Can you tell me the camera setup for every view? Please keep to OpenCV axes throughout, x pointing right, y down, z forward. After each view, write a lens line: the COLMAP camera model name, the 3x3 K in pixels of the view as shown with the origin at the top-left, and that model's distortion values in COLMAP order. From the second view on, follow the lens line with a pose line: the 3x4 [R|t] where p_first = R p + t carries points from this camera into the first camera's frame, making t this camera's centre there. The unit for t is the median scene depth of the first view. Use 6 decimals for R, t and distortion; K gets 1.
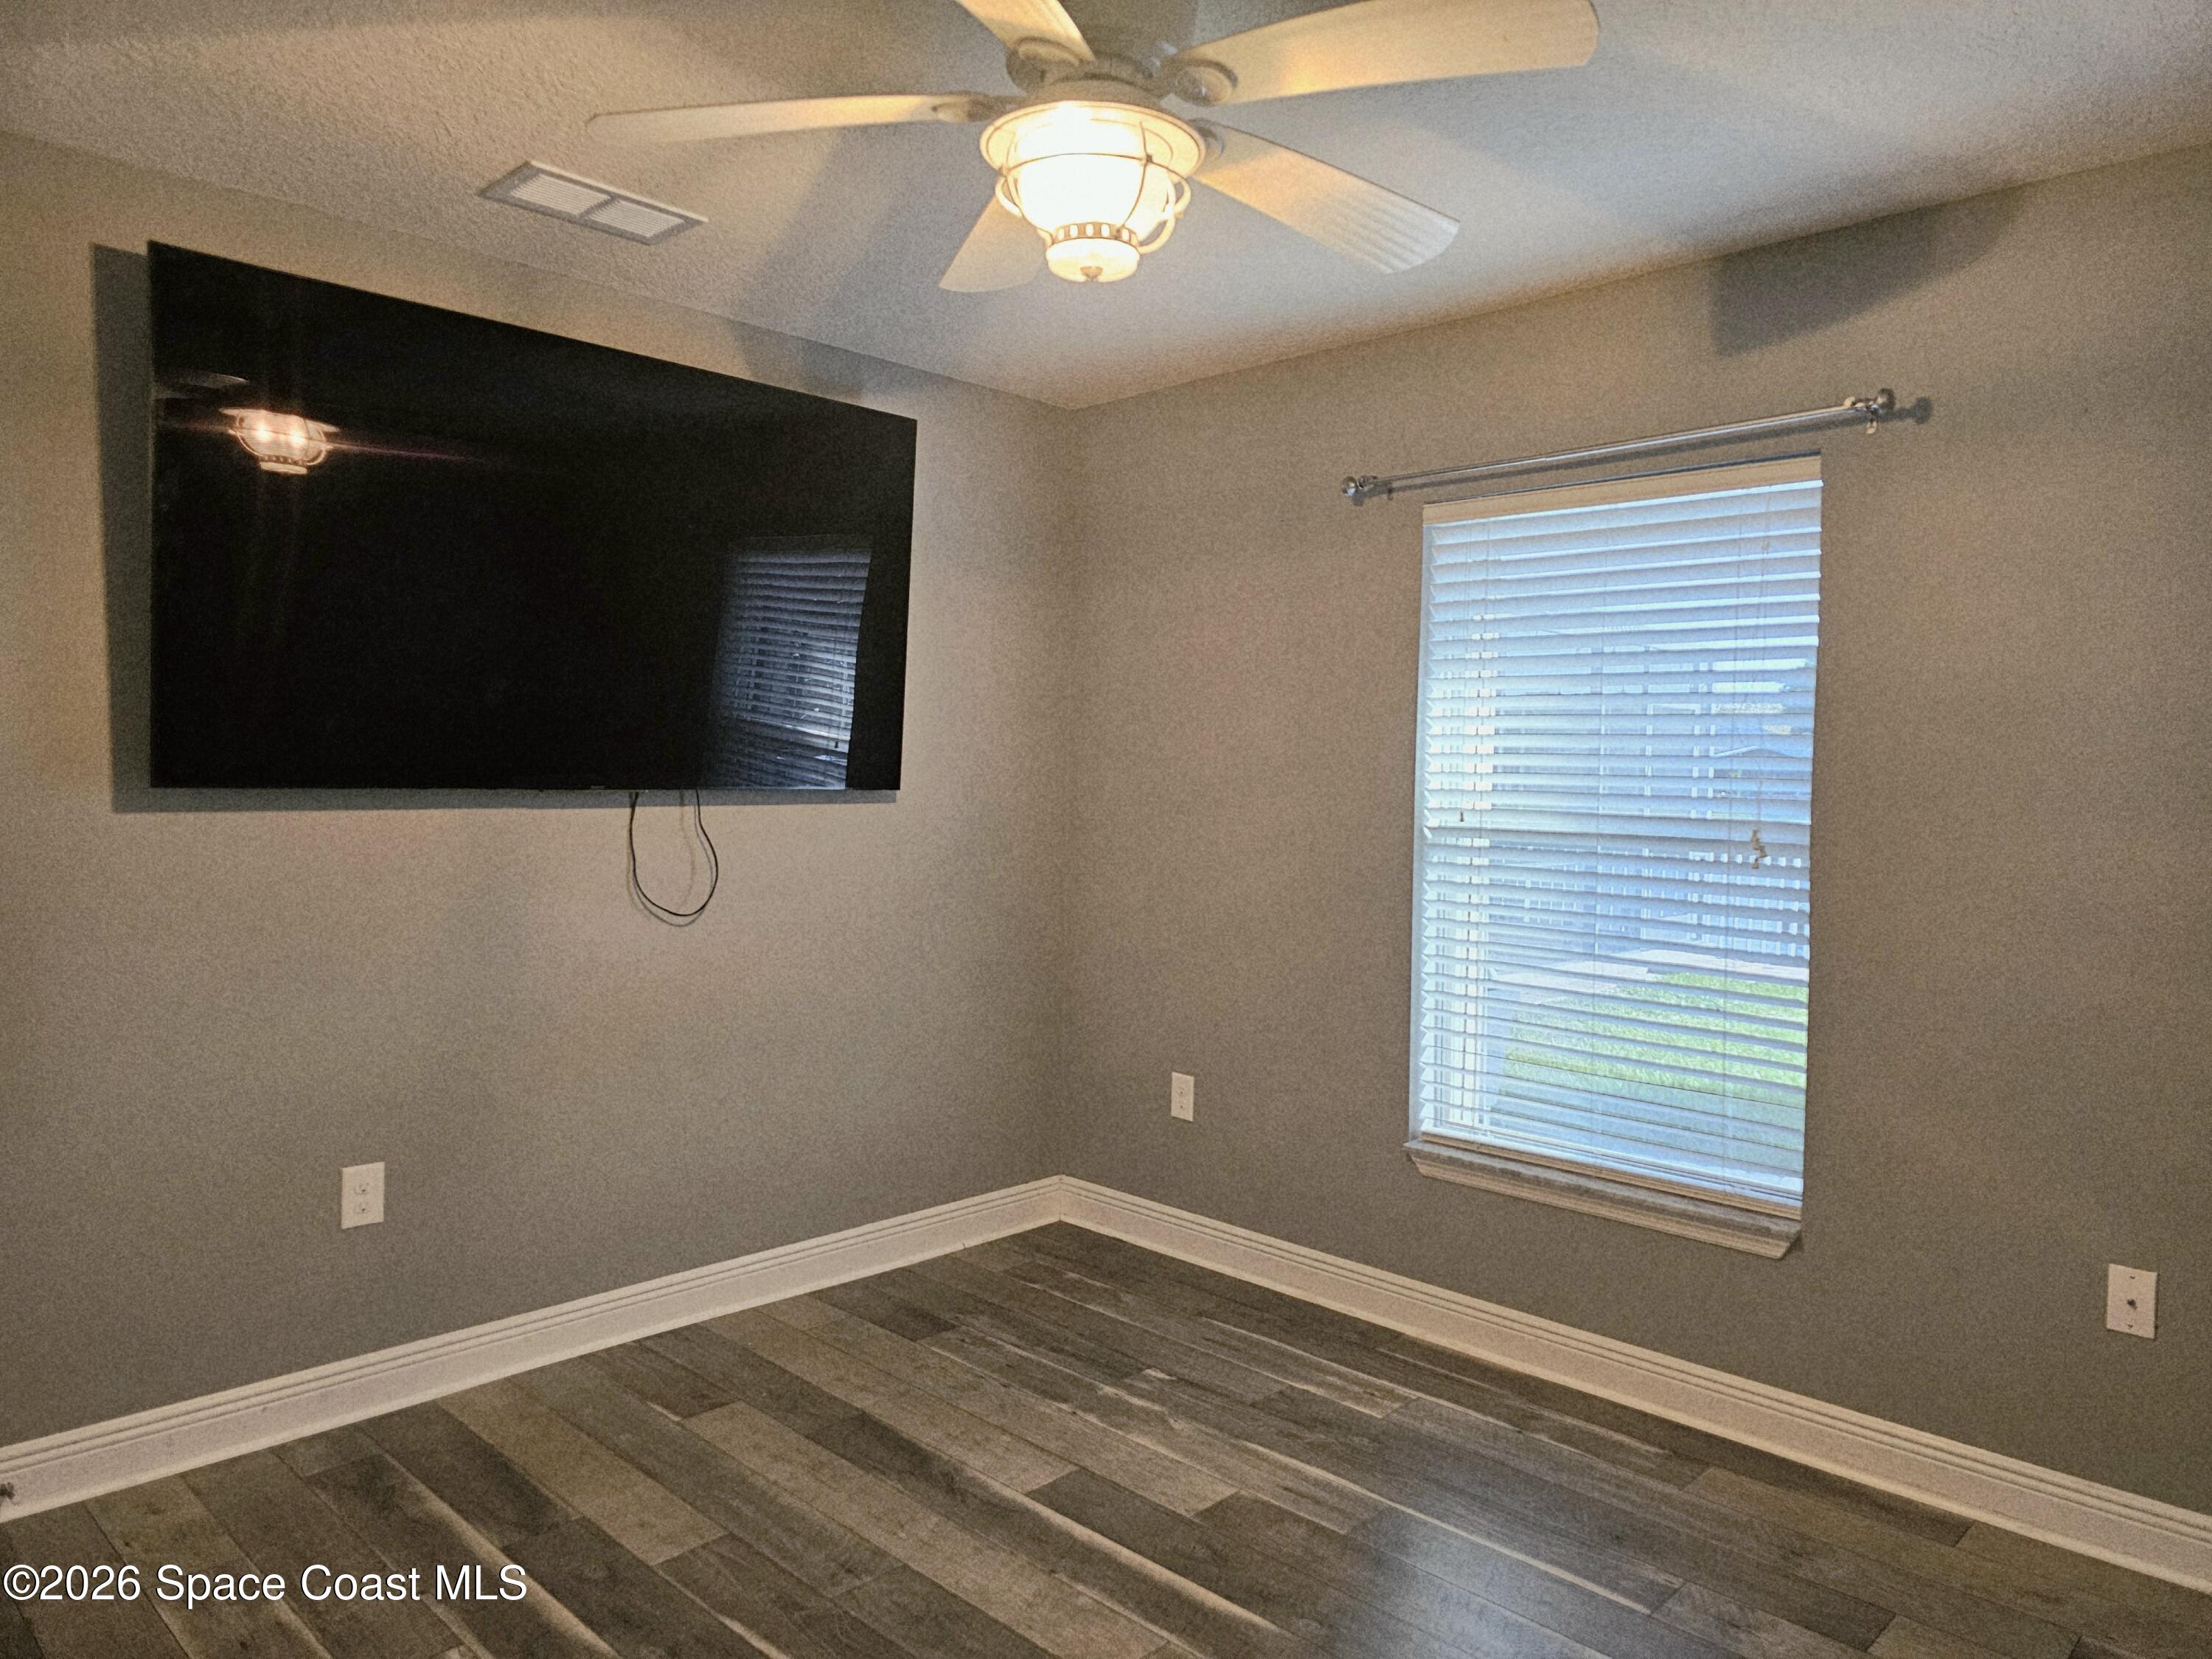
lens RADIAL K [[1457.1, 0, 1099.5], [0, 1457.1, 862.9], [0, 0, 1]] dist [0.031605, -0.009409]
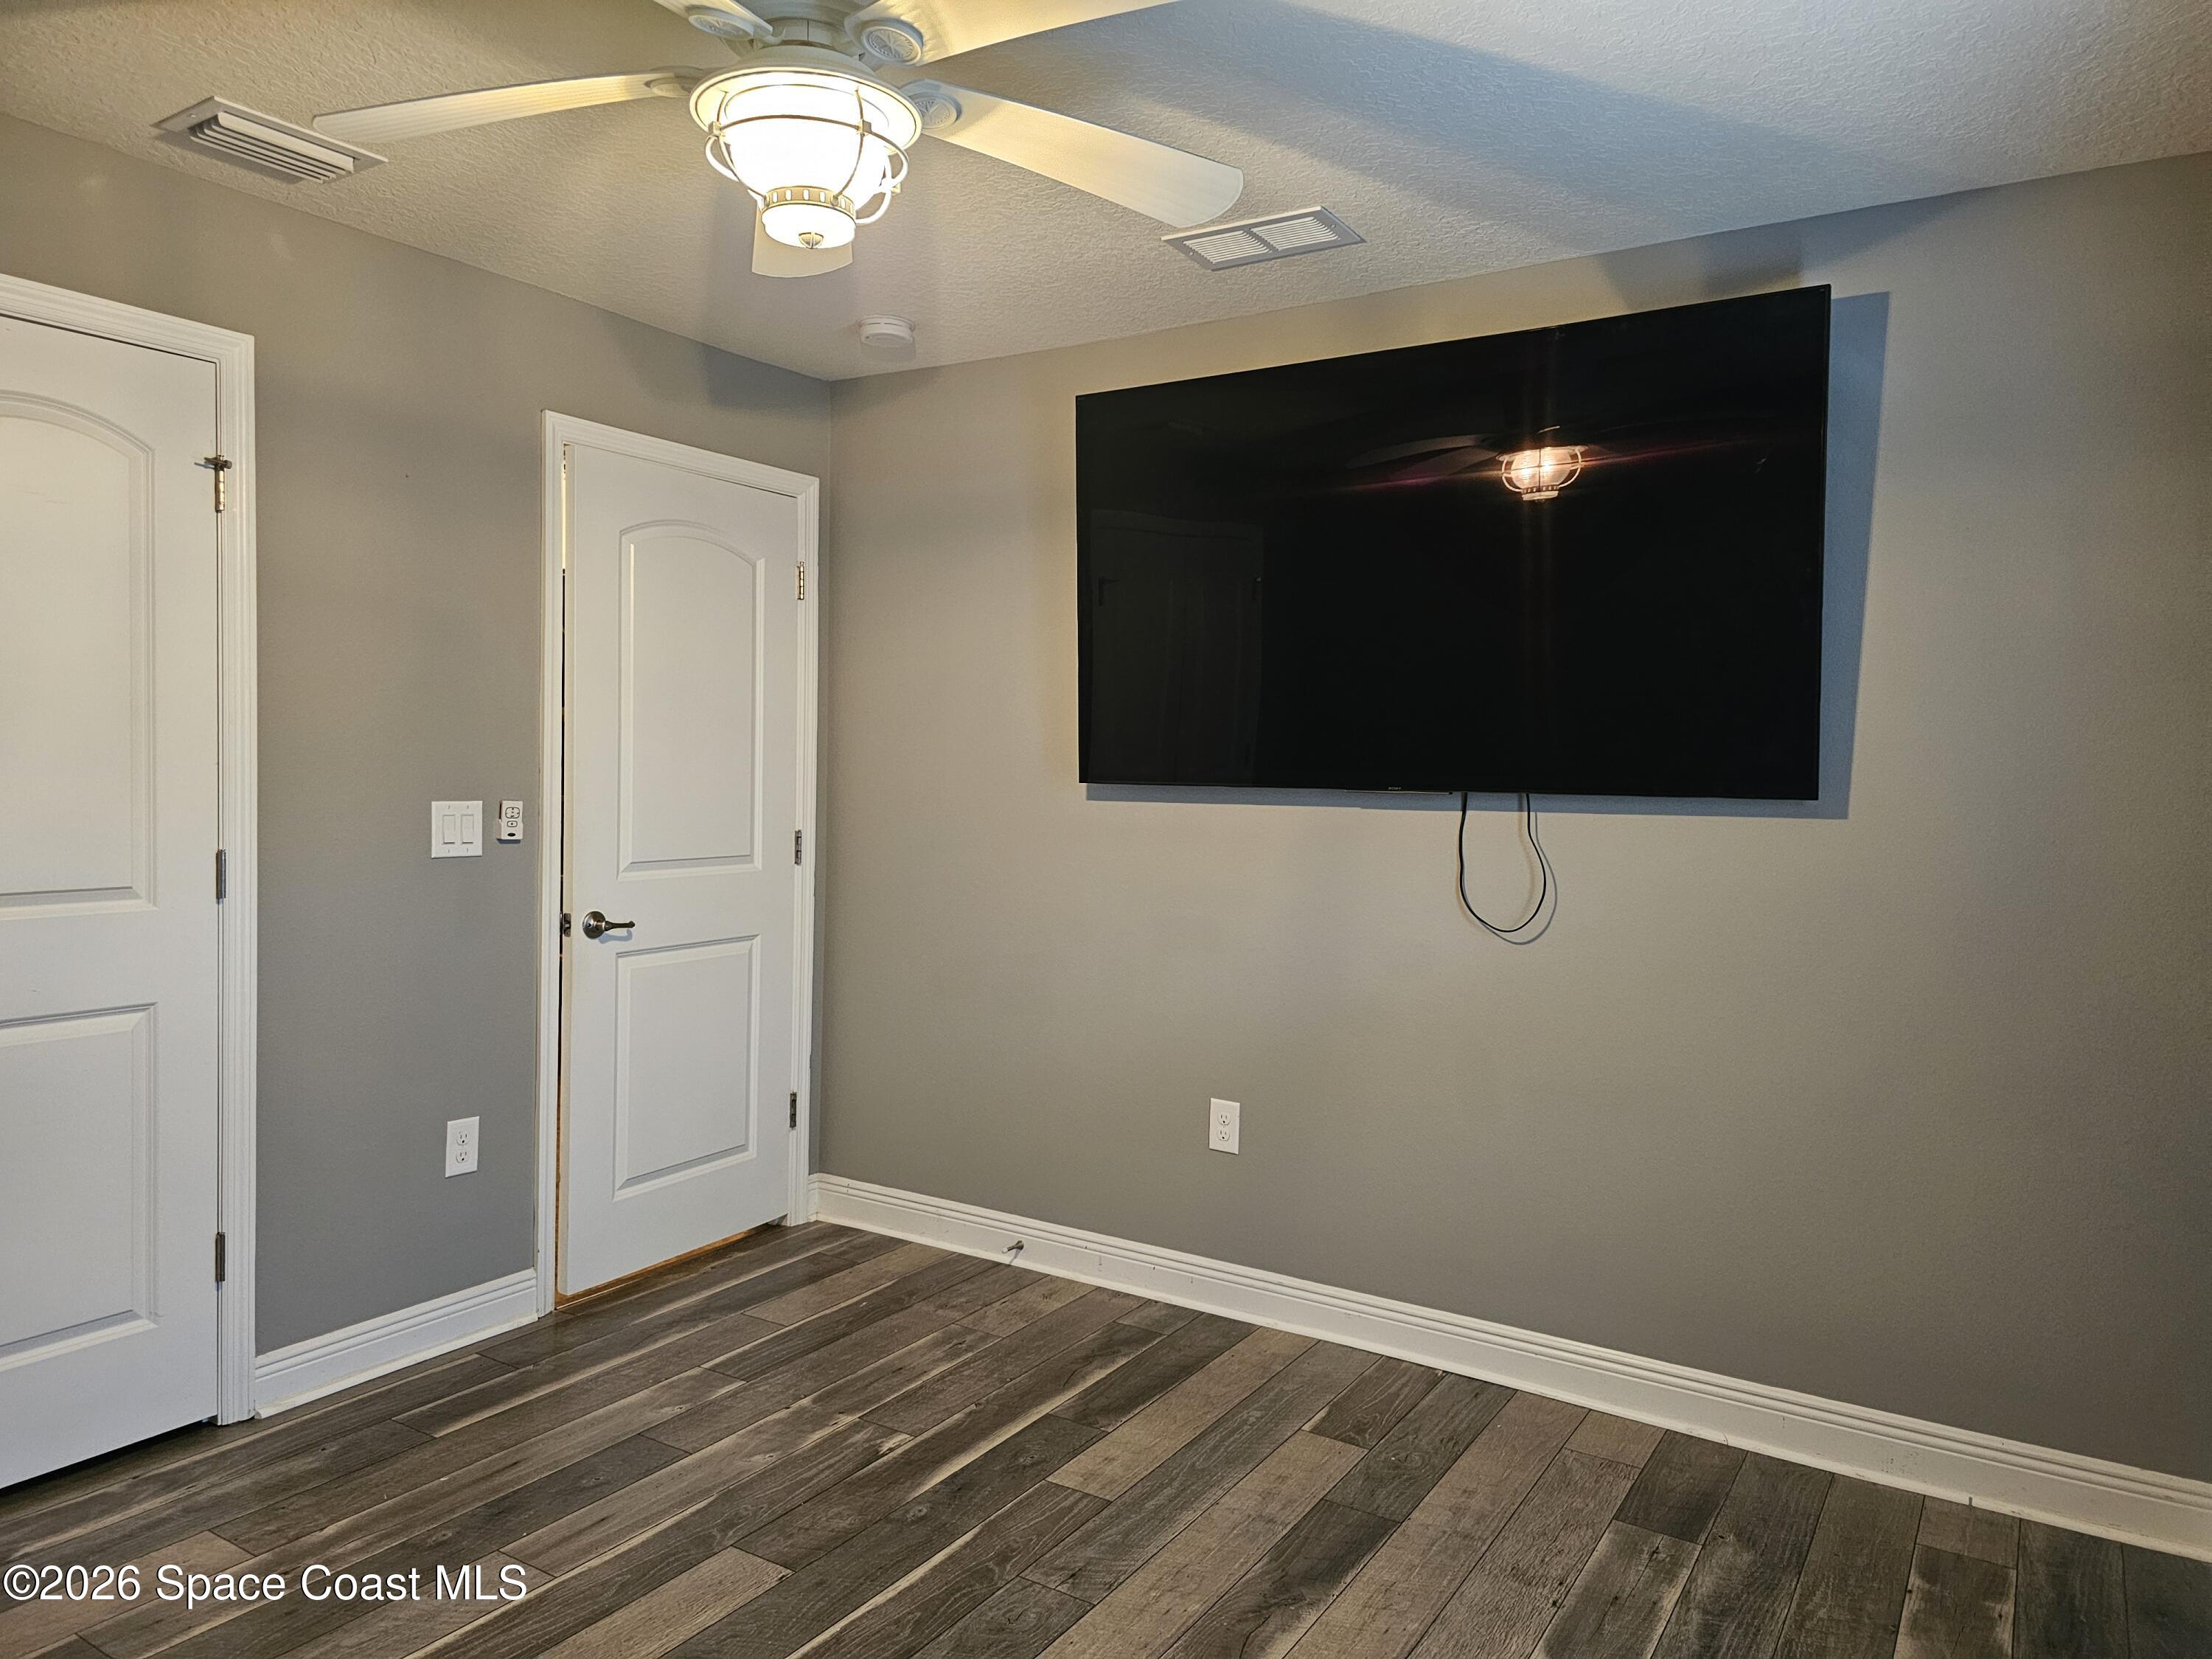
lens RADIAL K [[1507.0, 0, 1106.0], [0, 1507.0, 829.5], [0, 0, 1]] dist [0.032613, -0.004956]
pose [[0.208935, 0.039661, -0.977125, 0.658320], [-0.068139, 0.997339, 0.025912, -0.038981], [0.975553, 0.061167, 0.211081, 0.625856]]
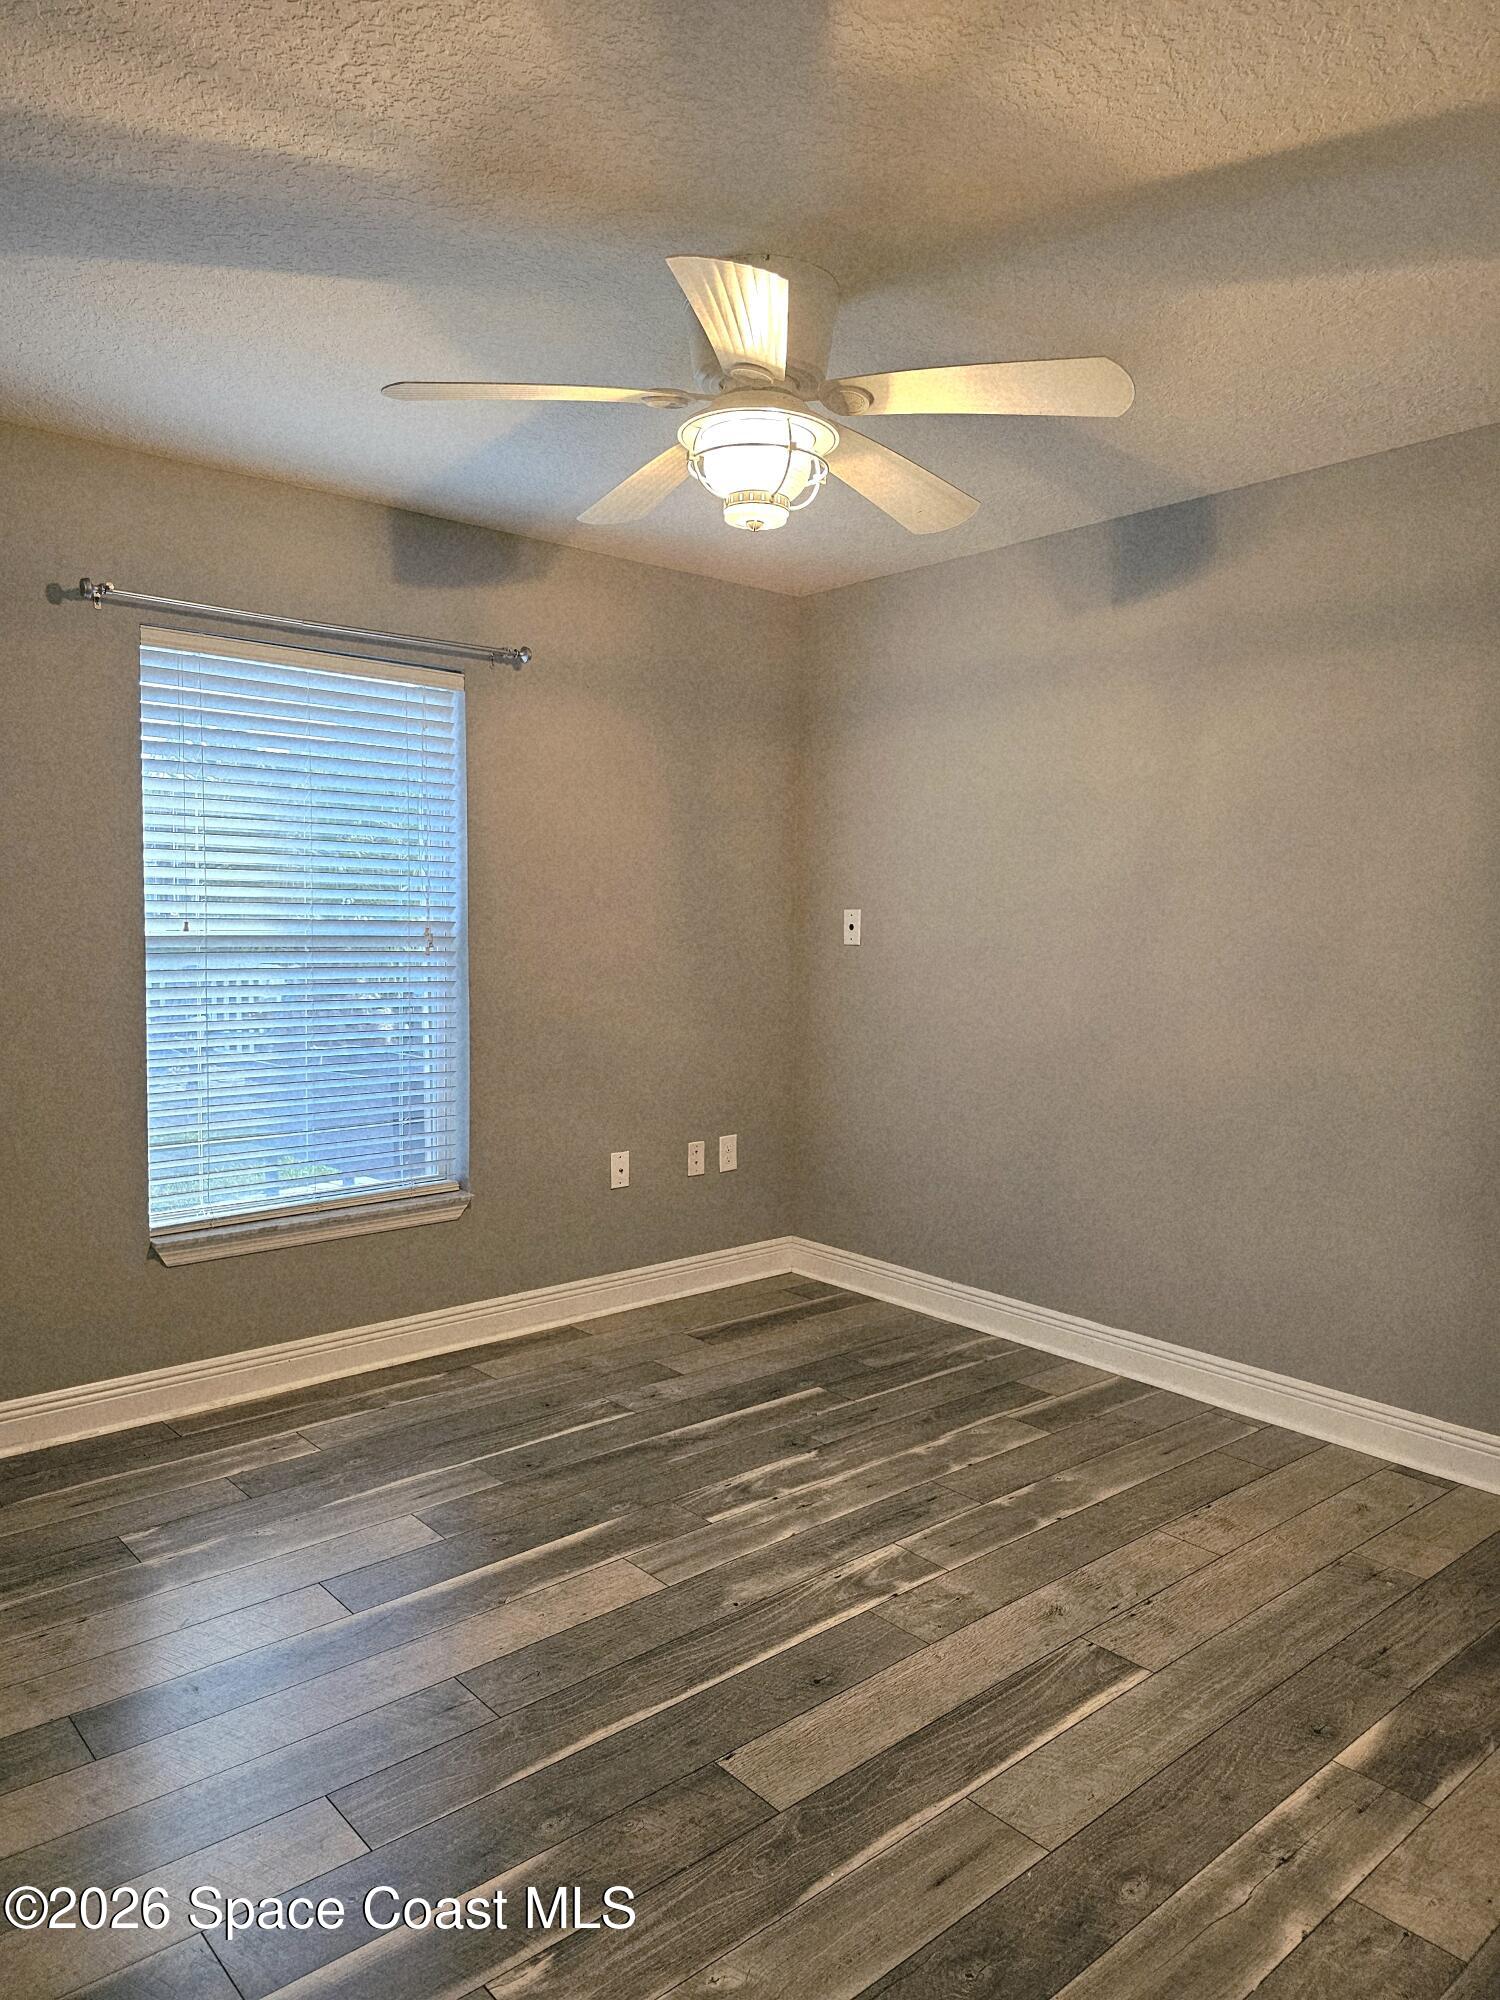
lens RADIAL K [[1362.6, 0, 750.0], [0, 1362.6, 1000.0], [0, 0, 1]] dist [0.032613, -0.004956]
pose [[0.076852, -0.084941, 0.993418, -0.830217], [0.048047, 0.995522, 0.081404, -0.044477], [-0.995884, 0.041475, 0.080589, 0.570097]]
